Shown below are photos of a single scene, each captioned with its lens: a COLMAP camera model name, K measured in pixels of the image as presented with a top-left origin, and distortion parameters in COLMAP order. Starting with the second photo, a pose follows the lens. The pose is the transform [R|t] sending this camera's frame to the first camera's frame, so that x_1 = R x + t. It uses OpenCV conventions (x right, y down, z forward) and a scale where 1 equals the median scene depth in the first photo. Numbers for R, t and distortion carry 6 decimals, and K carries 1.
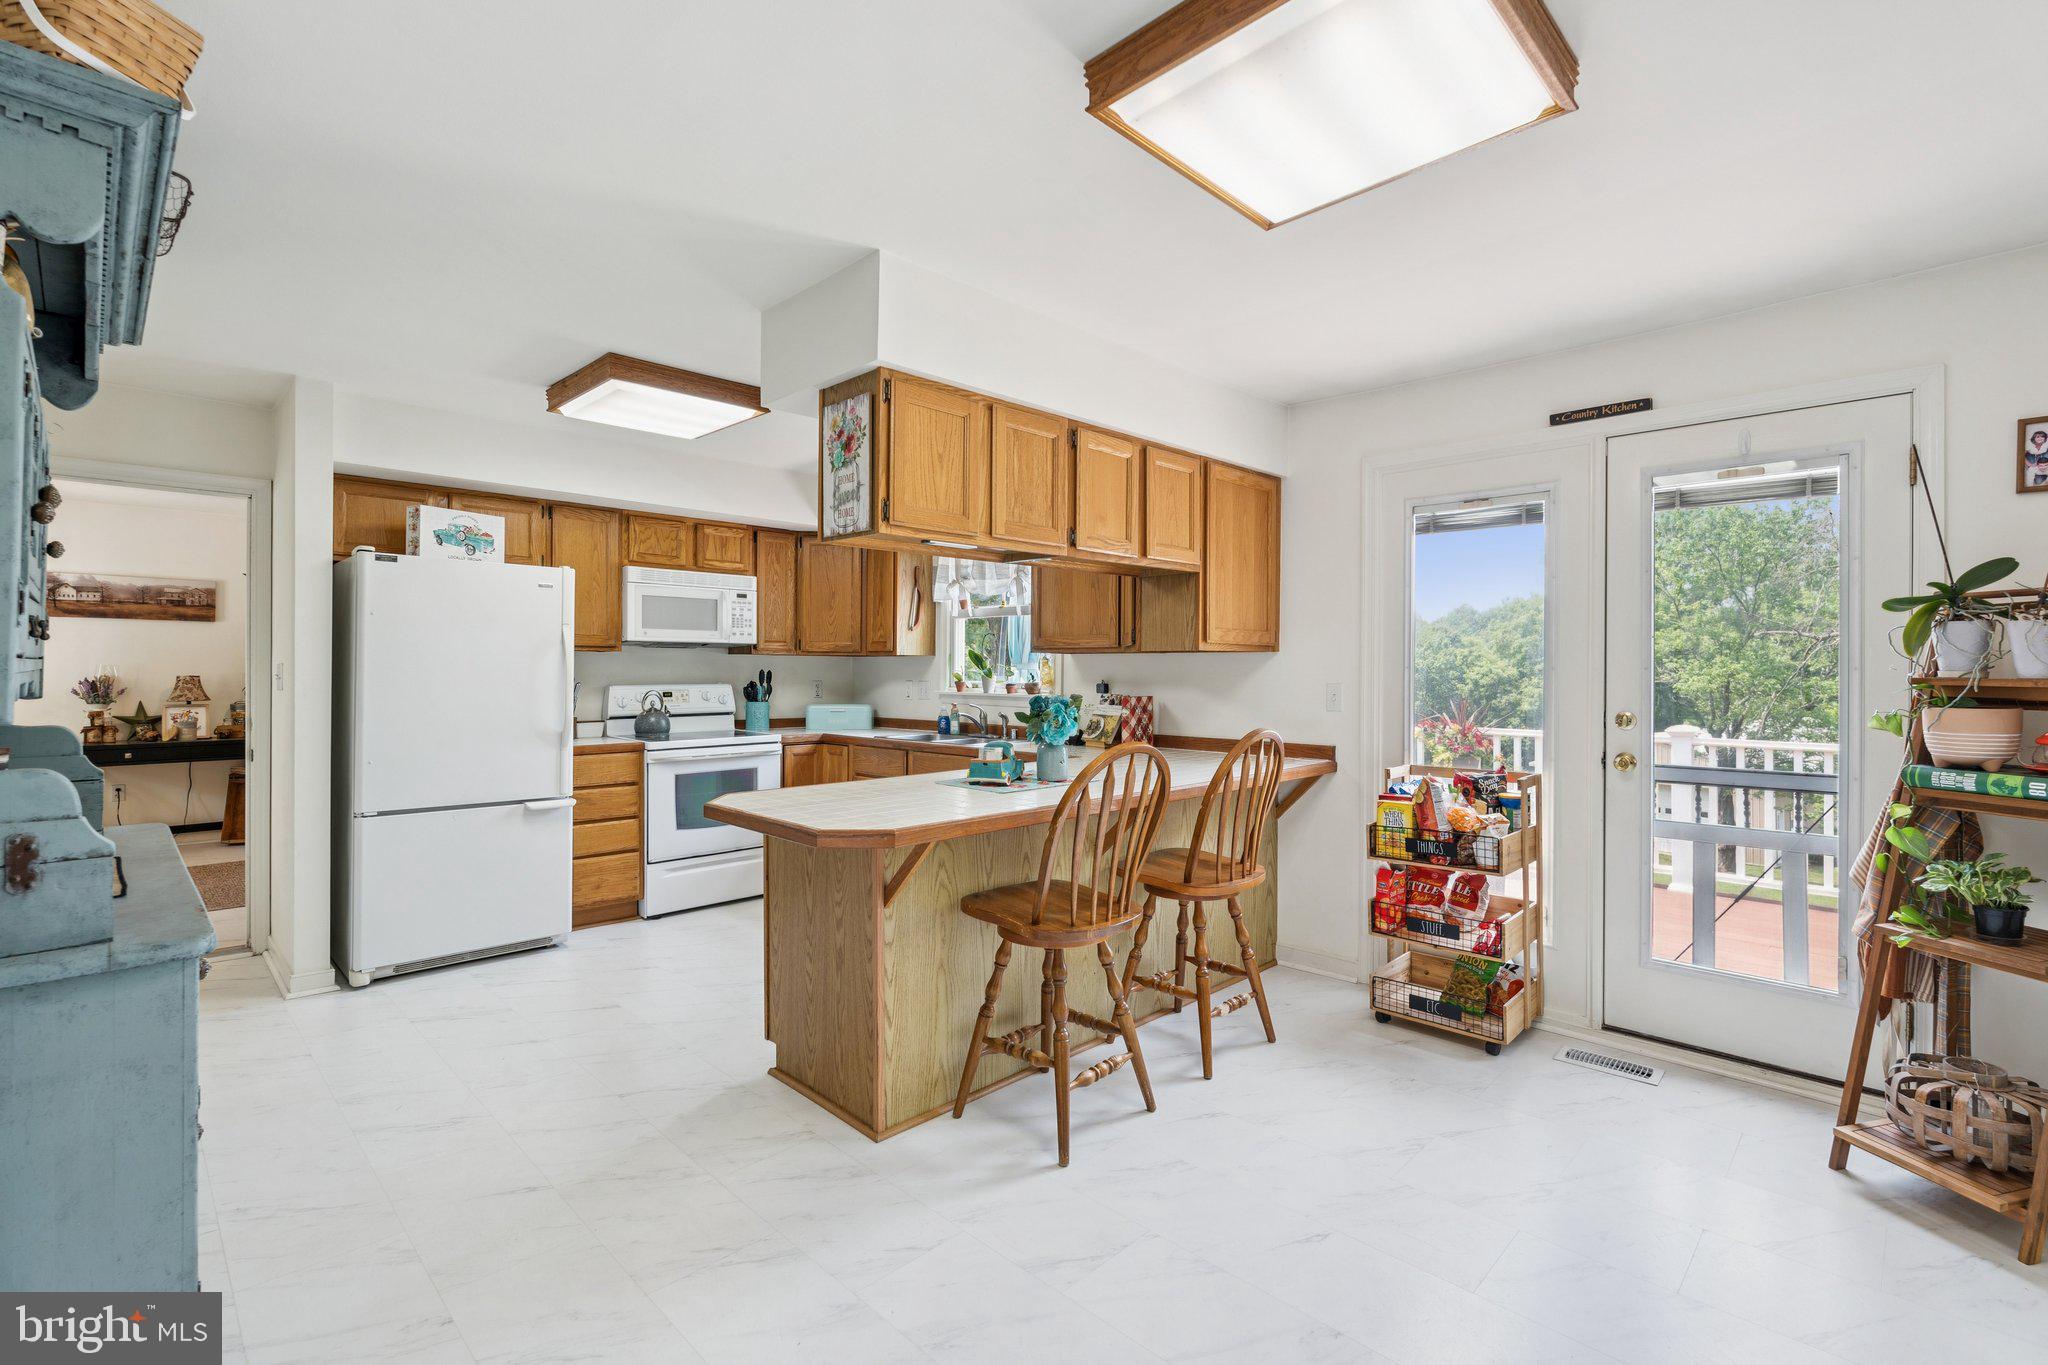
lens RADIAL K [[935.0, 0, 1024.0], [0, 935.0, 682.5], [0, 0, 1]] dist [-0.002154, -0.000080]
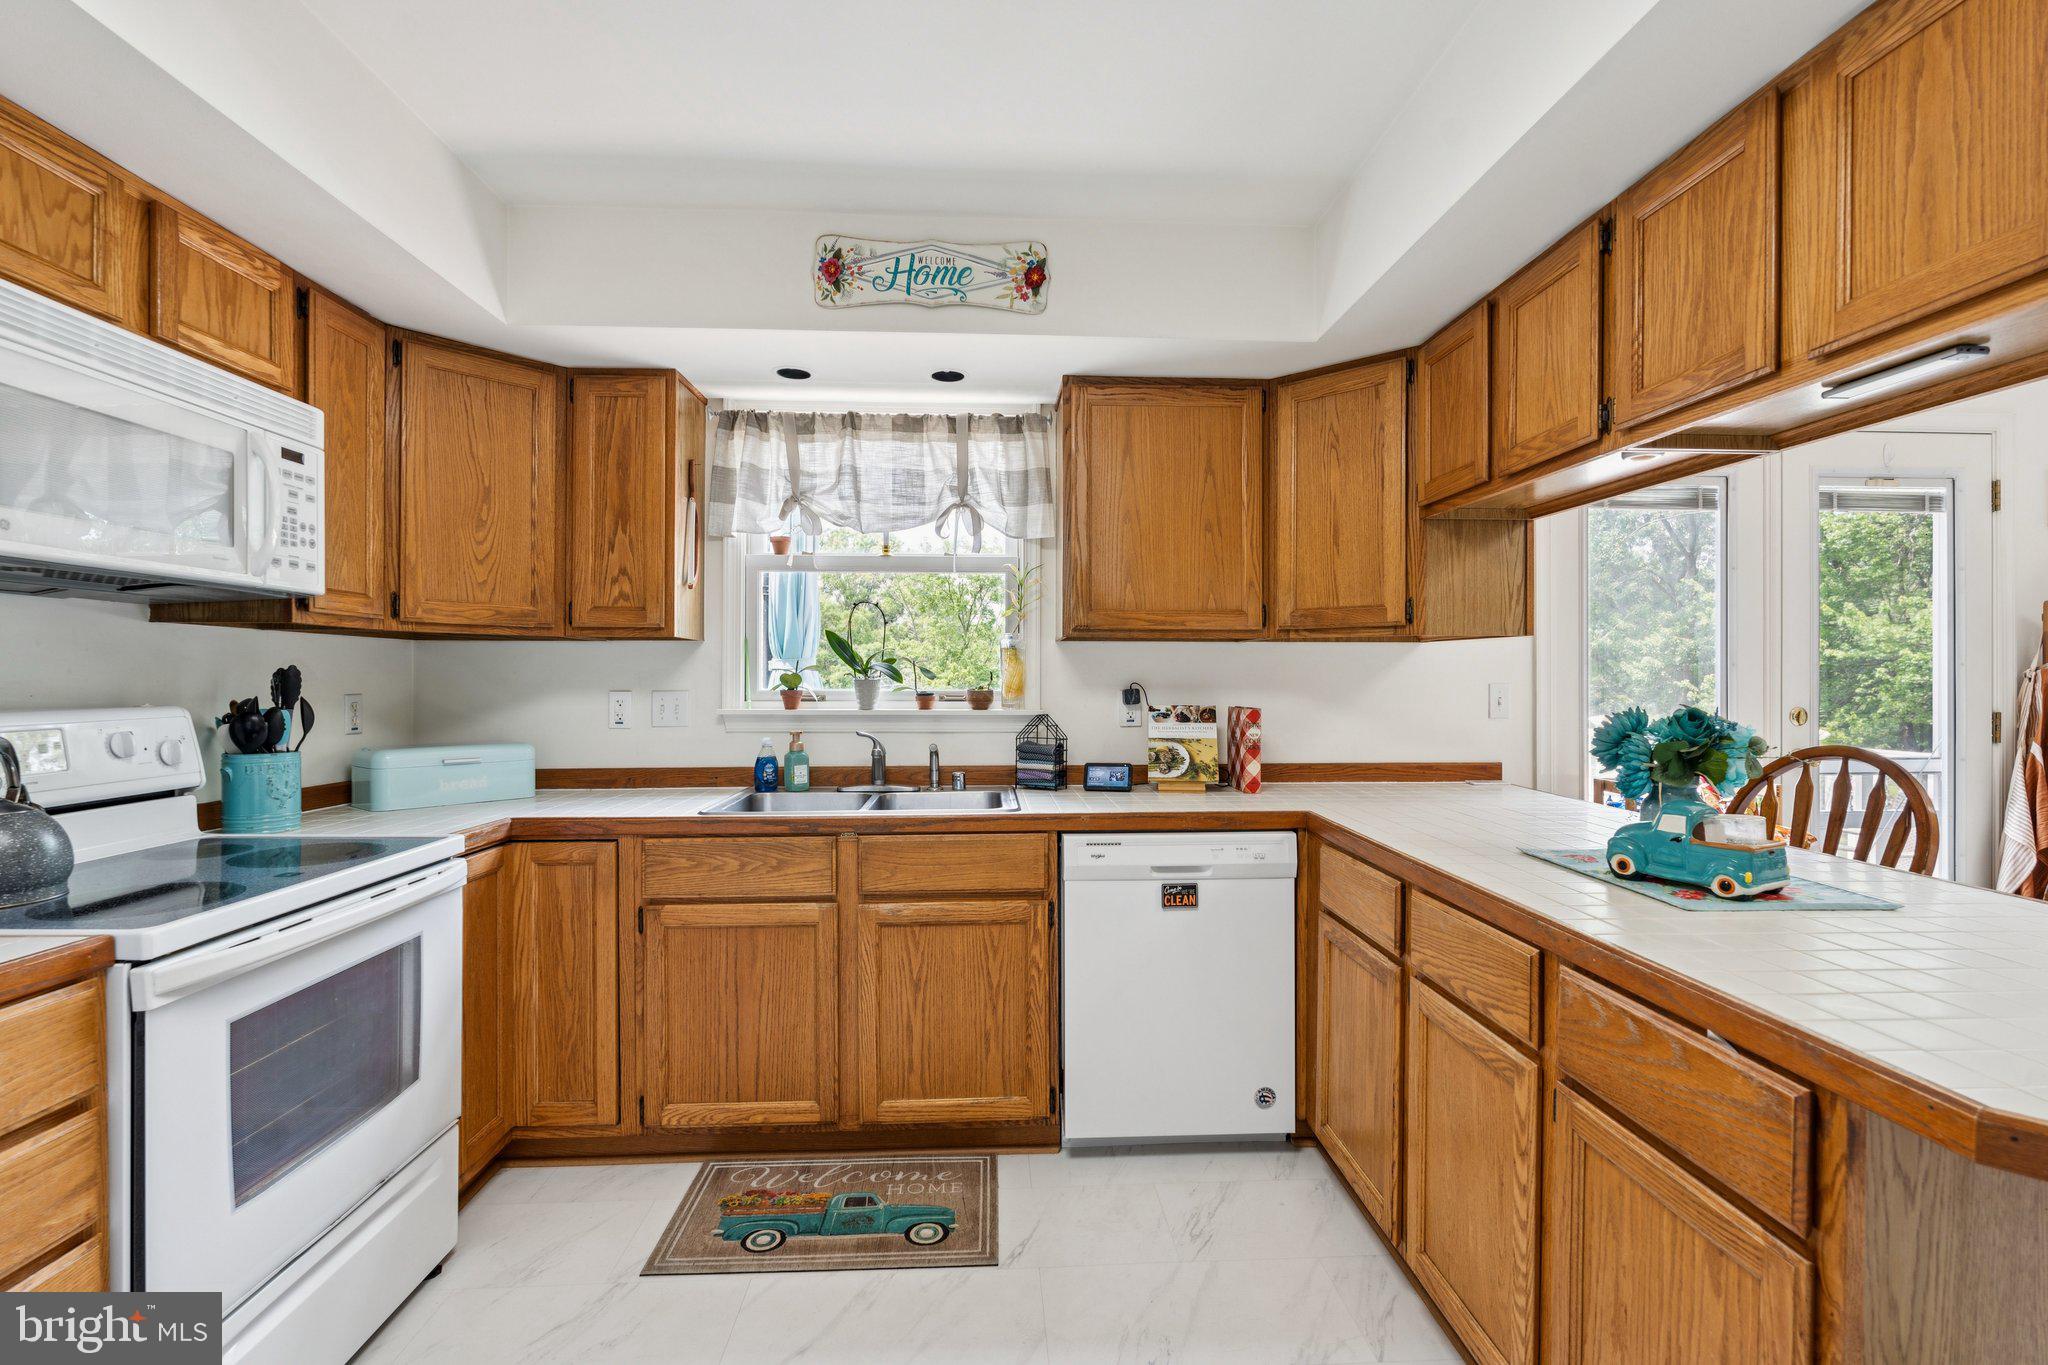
lens RADIAL K [[930.9, 0, 1024.0], [0, 930.9, 682.5], [0, 0, 1]] dist [0.001106, 0.000234]
pose [[0.682380, -0.006056, 0.730972, -0.371537], [0.014697, 0.999877, -0.005435, -0.000554], [-0.730849, 0.014452, 0.682386, 0.557367]]
